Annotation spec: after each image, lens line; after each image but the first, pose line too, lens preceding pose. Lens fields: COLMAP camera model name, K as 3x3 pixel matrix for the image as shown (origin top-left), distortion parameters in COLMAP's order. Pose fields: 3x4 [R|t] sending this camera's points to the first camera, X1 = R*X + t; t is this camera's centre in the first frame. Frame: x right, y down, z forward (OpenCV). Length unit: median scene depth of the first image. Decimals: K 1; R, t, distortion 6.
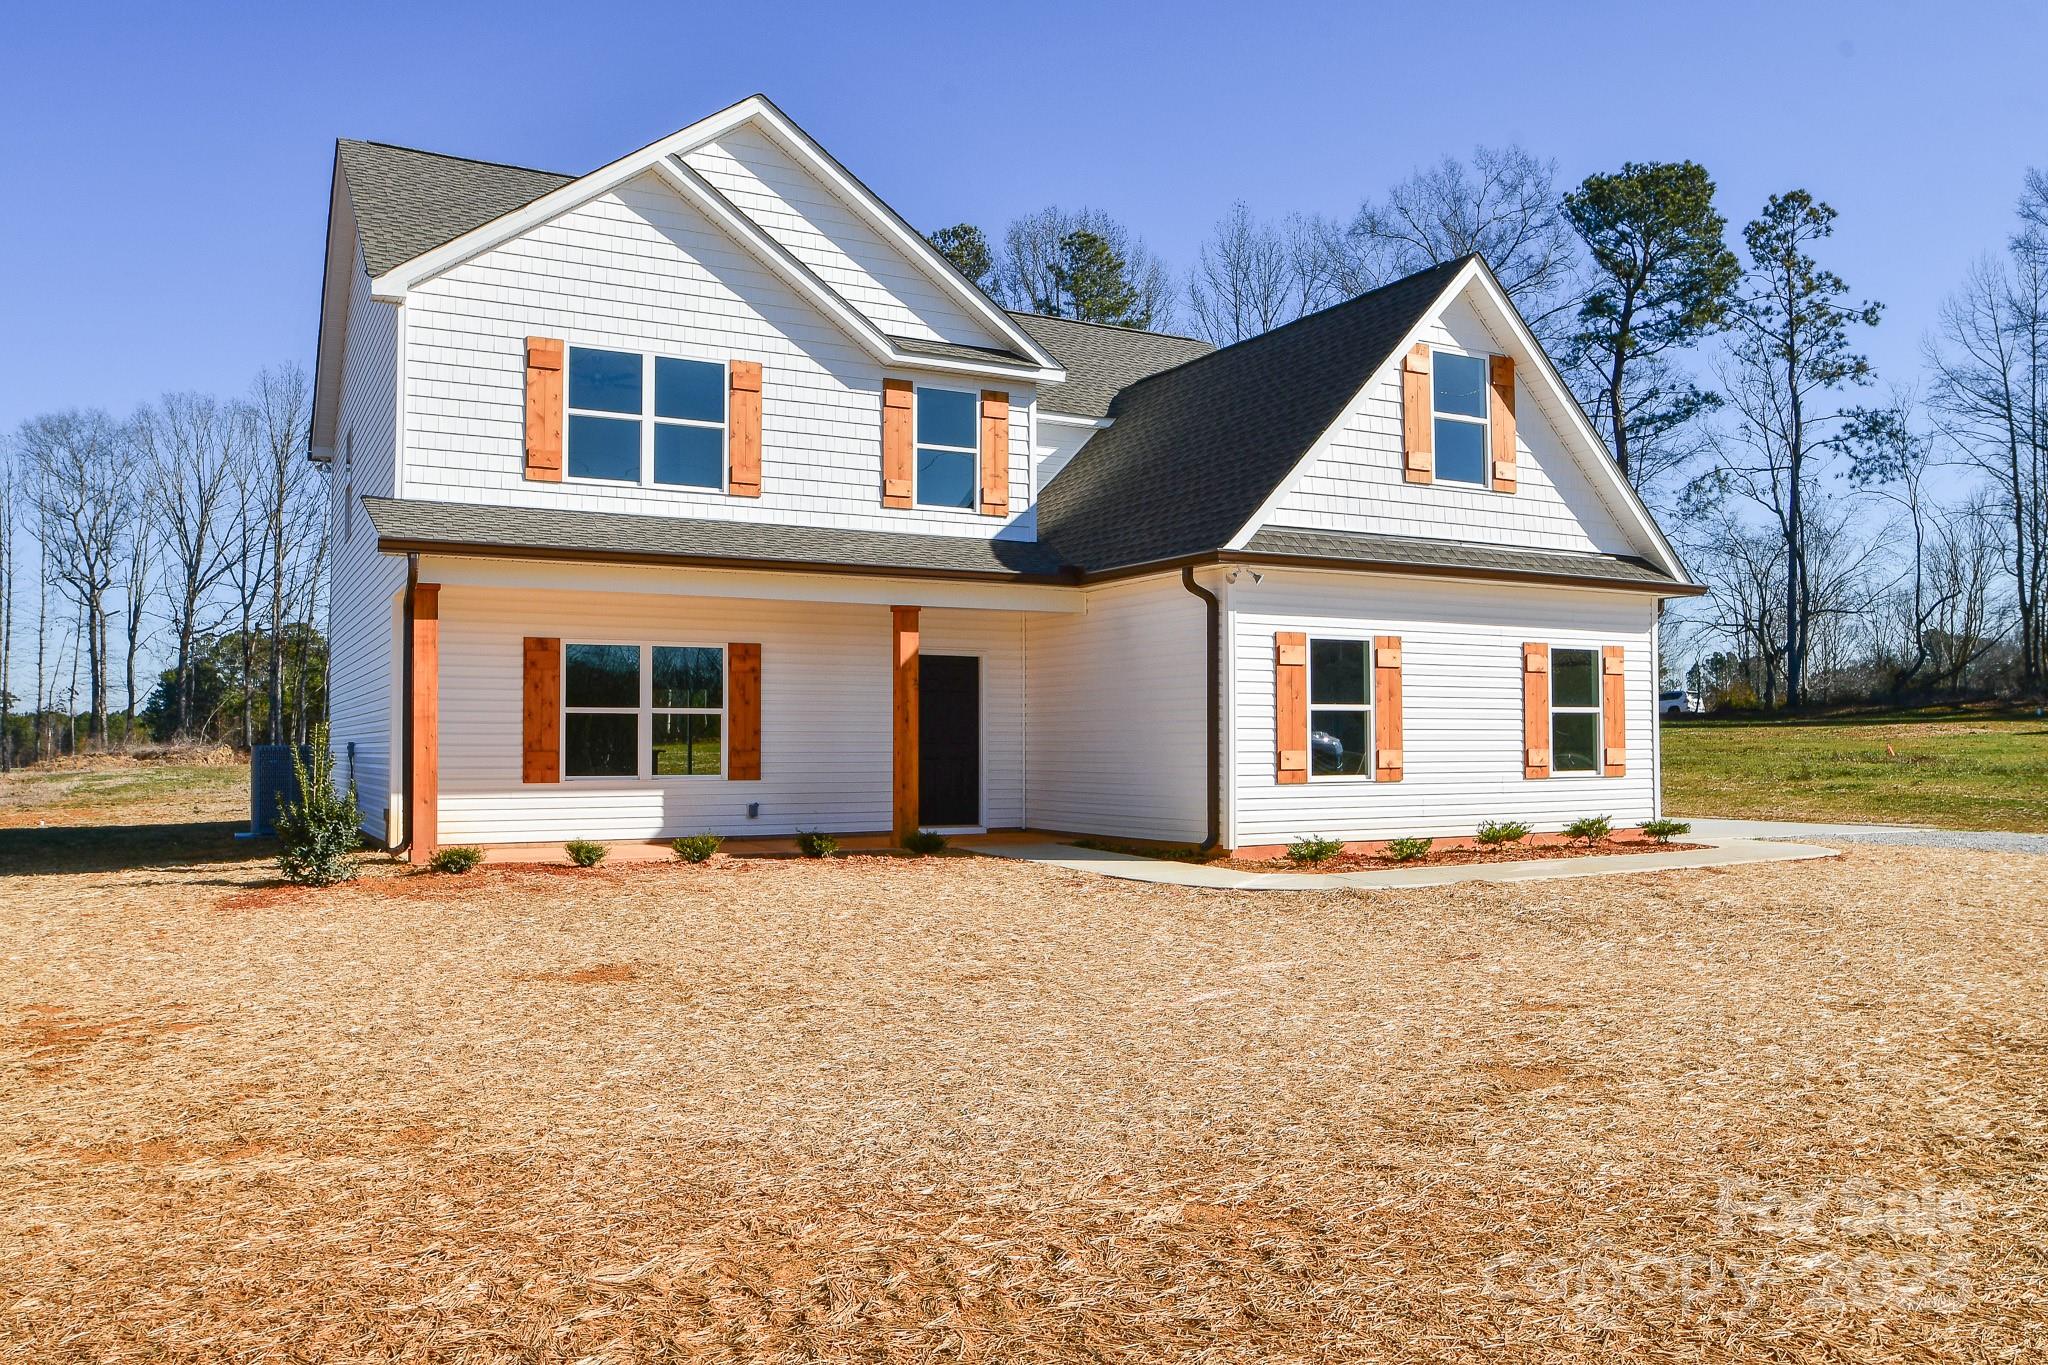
lens RADIAL K [[1509.3, 0, 1024.0], [0, 1509.3, 682.5], [0, 0, 1]] dist [-0.039932, 0.001334]
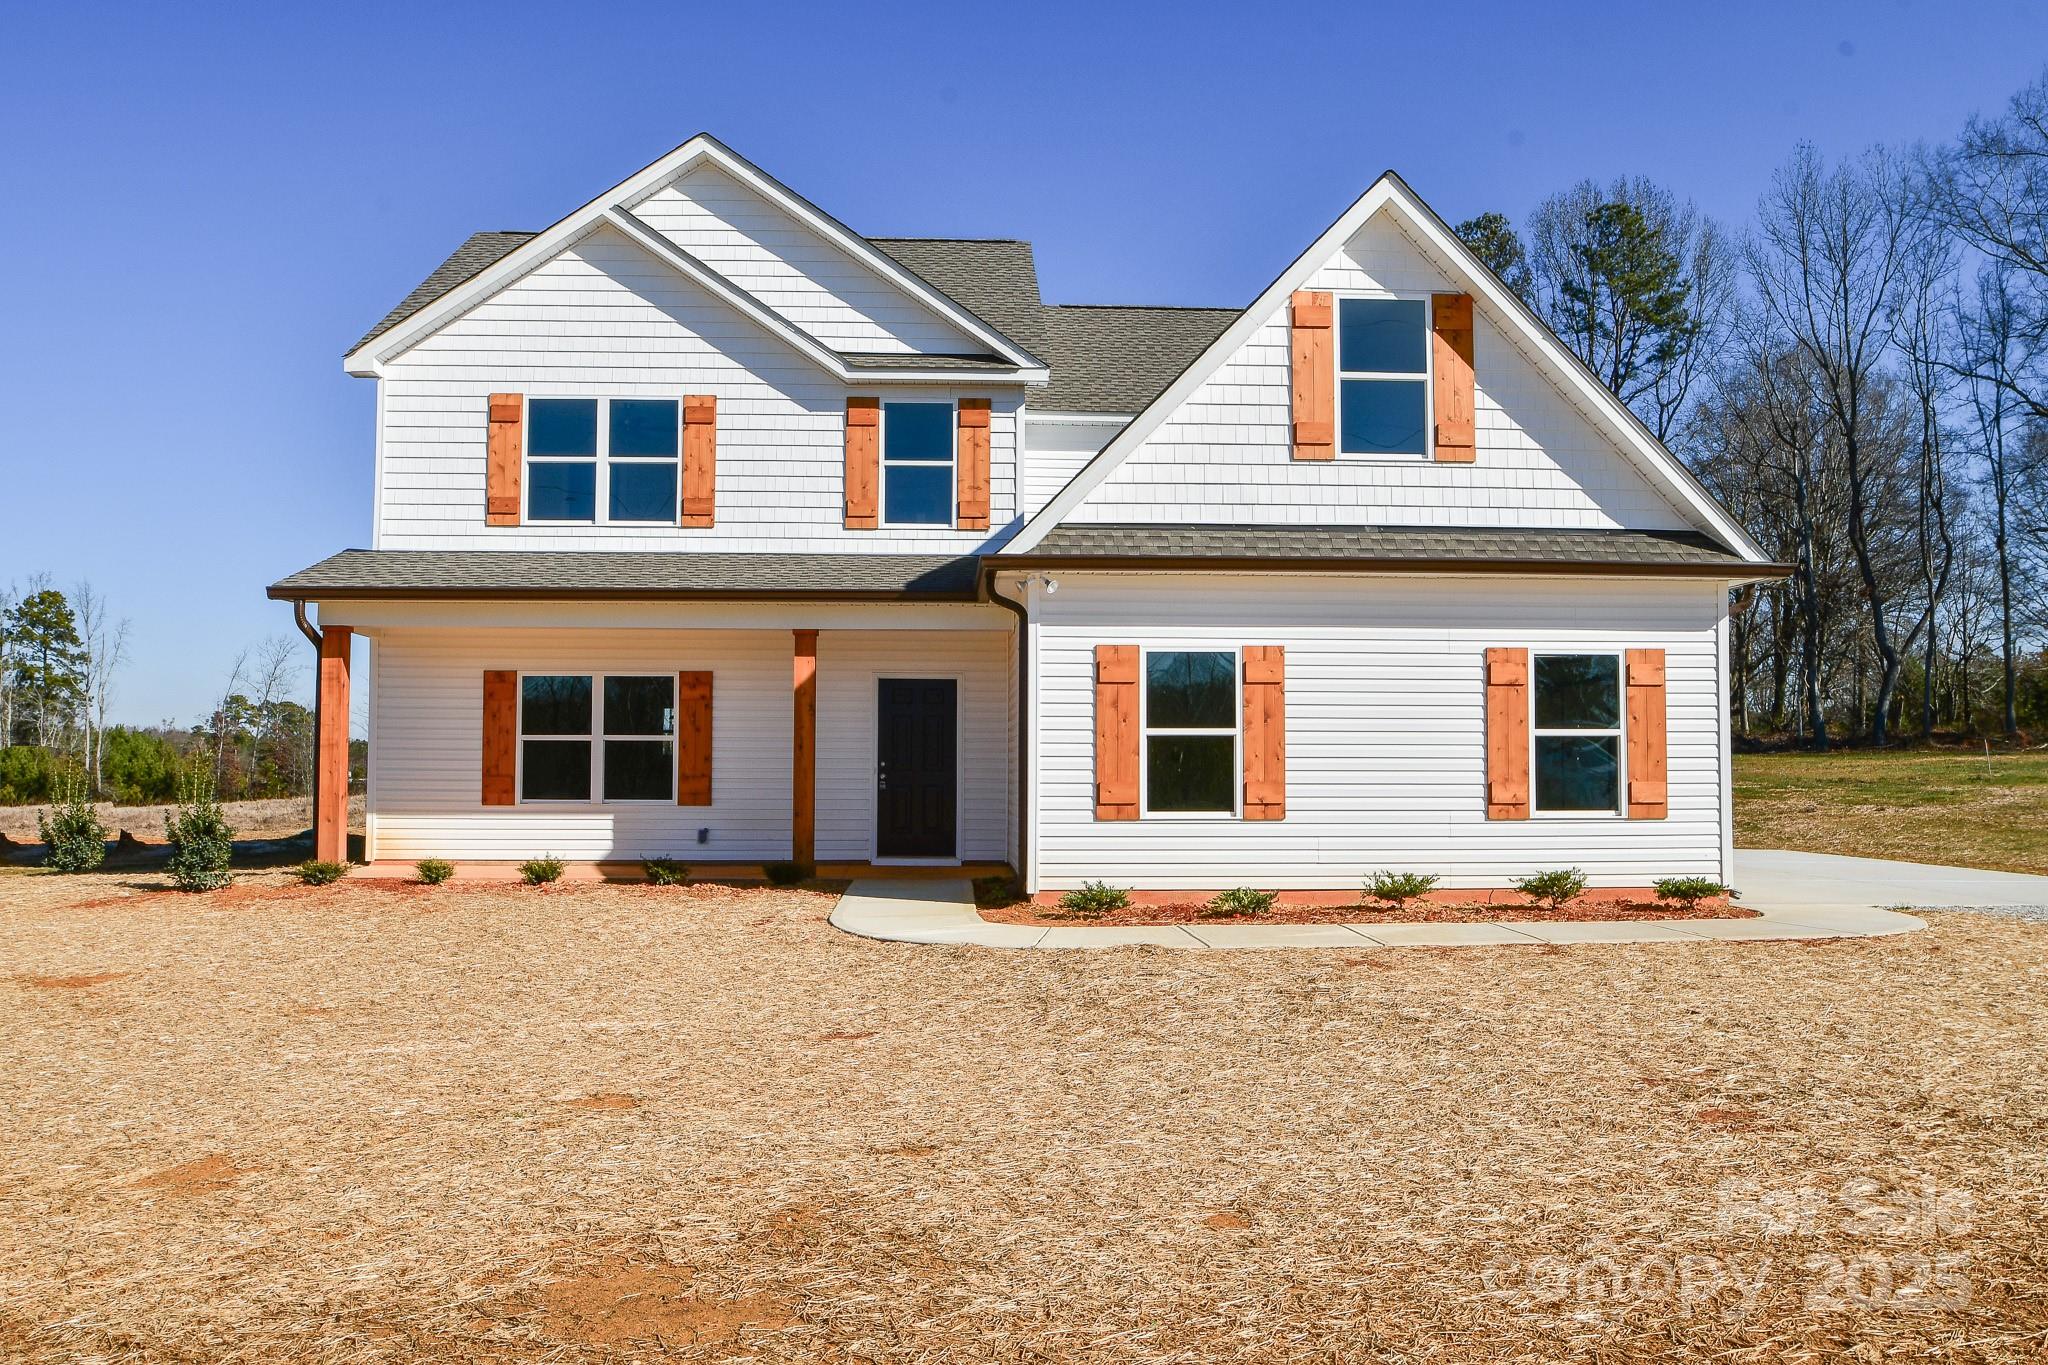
lens RADIAL K [[1509.3, 0, 1024.0], [0, 1509.3, 682.5], [0, 0, 1]] dist [-0.039932, 0.001334]
pose [[0.902421, -0.019349, -0.430421, 0.457439], [0.012755, 0.999753, -0.018201, 0.002974], [0.430667, 0.010935, 0.902445, 0.178580]]
